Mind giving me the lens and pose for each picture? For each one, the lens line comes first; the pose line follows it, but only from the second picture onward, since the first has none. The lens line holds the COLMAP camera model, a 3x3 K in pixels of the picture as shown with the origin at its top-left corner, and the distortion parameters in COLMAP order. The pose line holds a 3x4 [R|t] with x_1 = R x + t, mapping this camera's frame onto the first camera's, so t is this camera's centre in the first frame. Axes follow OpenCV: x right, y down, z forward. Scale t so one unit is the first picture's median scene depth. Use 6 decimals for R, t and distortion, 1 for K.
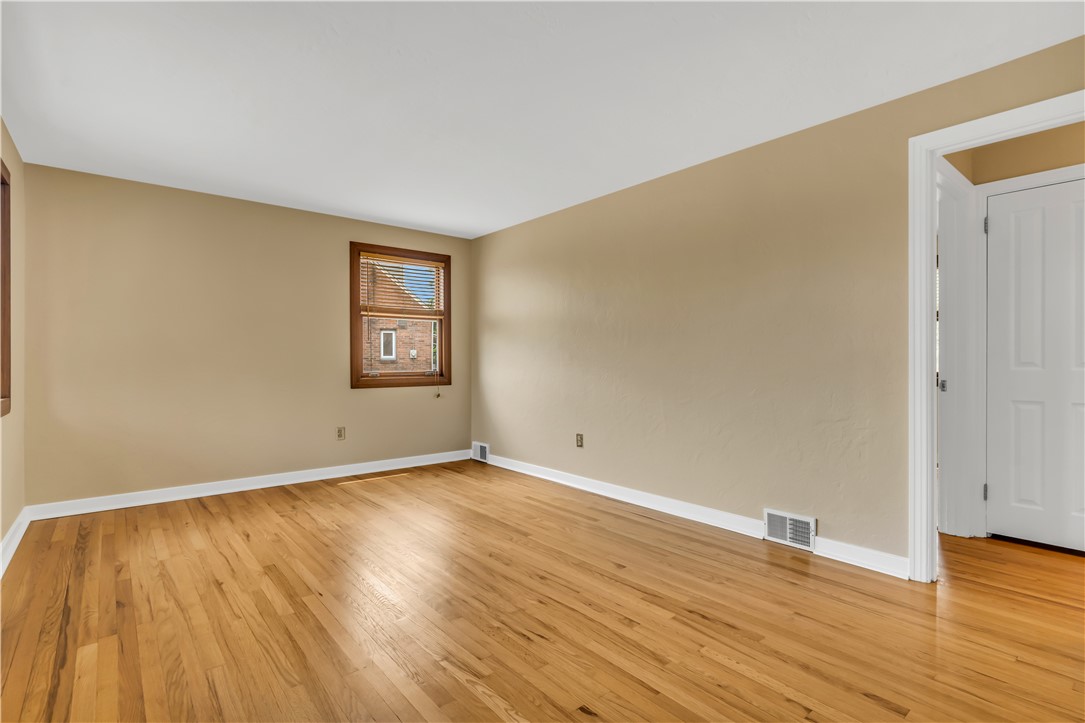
lens RADIAL K [[520.1, 0, 542.9], [0, 520.1, 367.0], [0, 0, 1]] dist [0.000348, -0.001362]
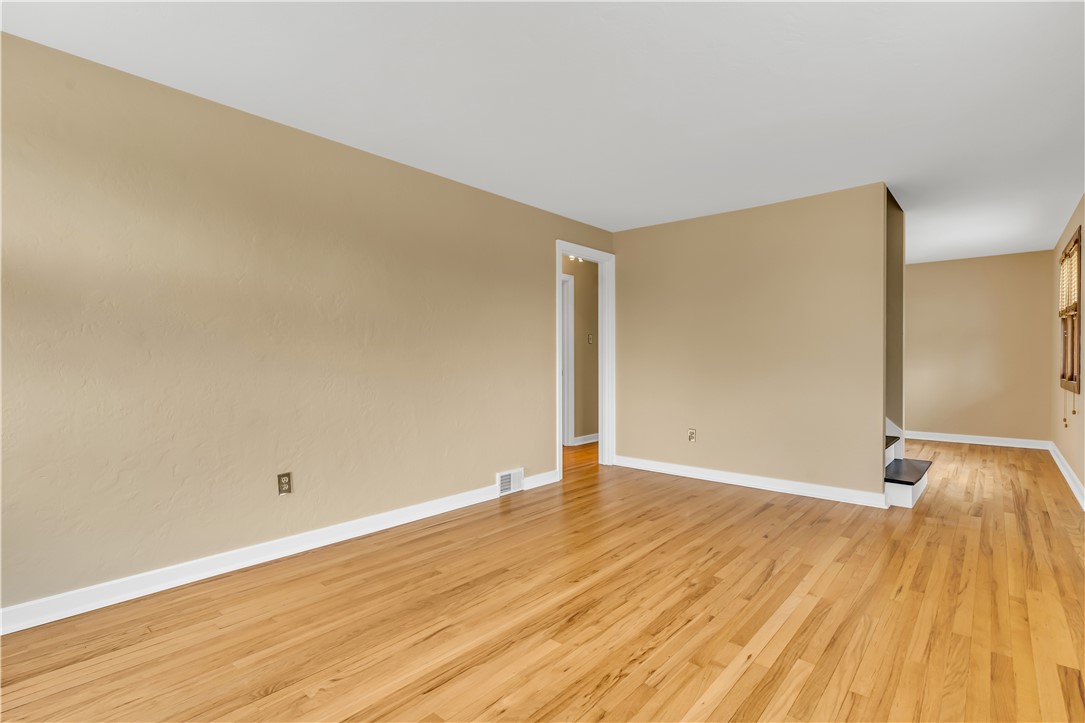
lens RADIAL K [[520.1, 0, 538.4], [0, 520.1, 361.4], [0, 0, 1]] dist [0.000348, -0.001362]
pose [[-0.156269, -0.001171, 0.987714, -0.896567], [0.015975, 0.999865, 0.003713, -0.015511], [-0.987585, 0.016359, -0.156229, 1.109468]]
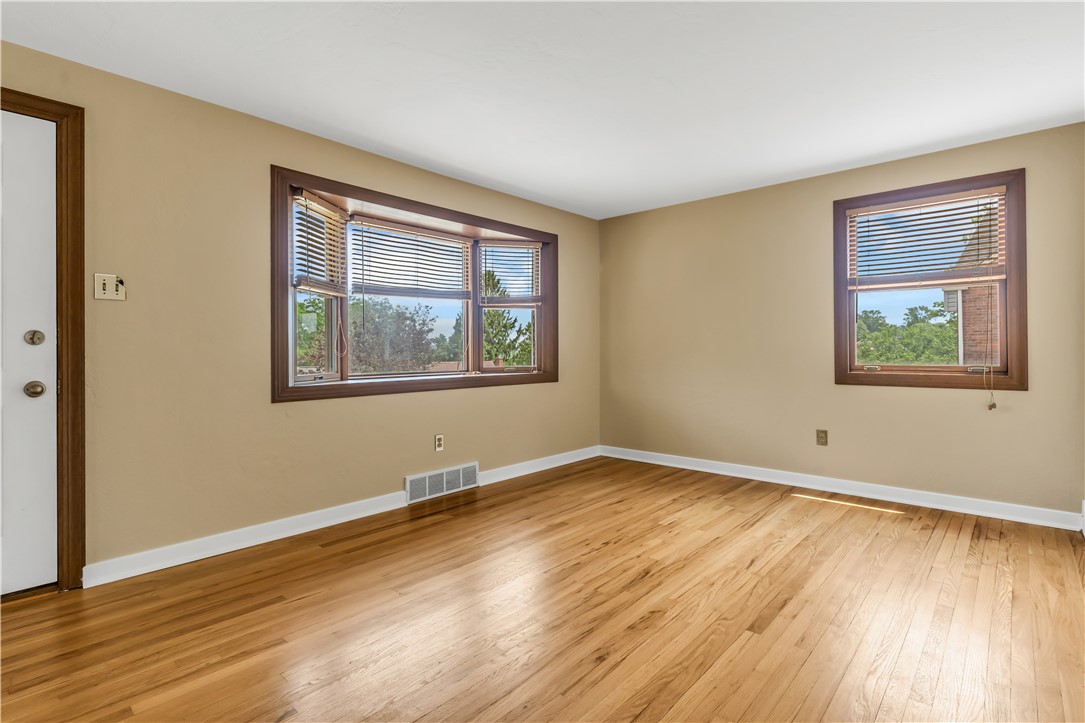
lens RADIAL K [[520.1, 0, 541.9], [0, 520.1, 357.6], [0, 0, 1]] dist [0.000348, -0.001362]
pose [[0.148380, 0.011420, -0.988864, 0.564341], [-0.006381, 0.999924, 0.010590, -0.008099], [0.988910, 0.004739, 0.148442, 0.677987]]
